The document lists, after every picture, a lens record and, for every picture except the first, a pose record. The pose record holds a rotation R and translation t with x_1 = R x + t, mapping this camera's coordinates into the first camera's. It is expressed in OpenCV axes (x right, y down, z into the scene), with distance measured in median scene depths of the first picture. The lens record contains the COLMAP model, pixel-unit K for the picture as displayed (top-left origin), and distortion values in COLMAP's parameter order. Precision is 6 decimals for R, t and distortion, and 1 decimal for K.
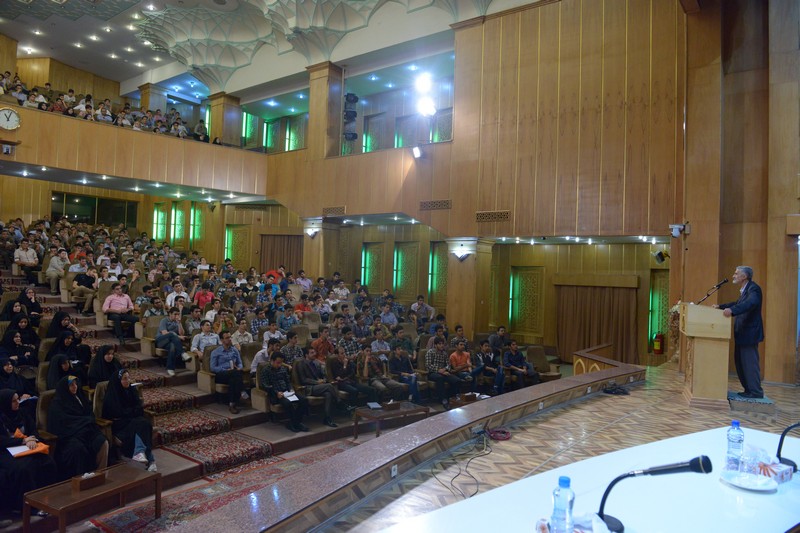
lens RADIAL K [[547.1, 0, 400.0], [0, 547.1, 266.5], [0, 0, 1]] dist [-0.049324, -0.000444]
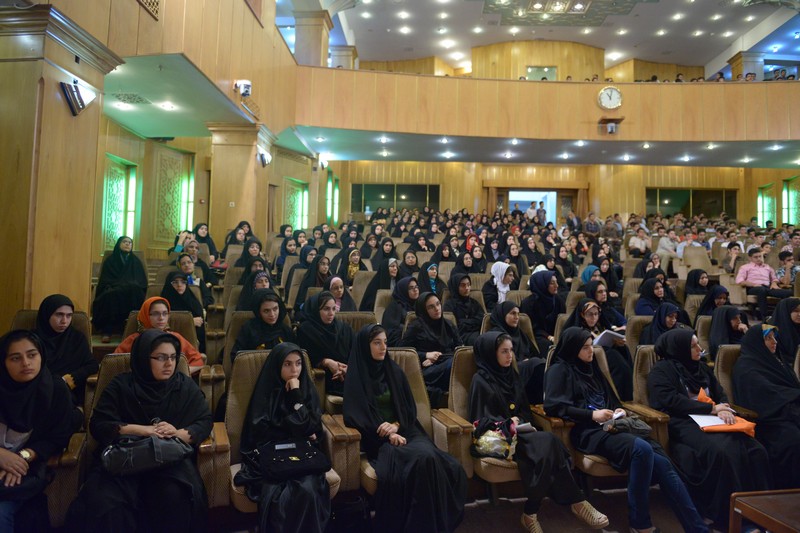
lens RADIAL K [[547.1, 0, 400.0], [0, 547.1, 266.5], [0, 0, 1]] dist [-0.049324, -0.000444]
pose [[0.560028, -0.049959, -0.826966, -0.096102], [0.013549, 0.998599, -0.051152, 0.047026], [0.828363, 0.017442, 0.559921, 0.084128]]
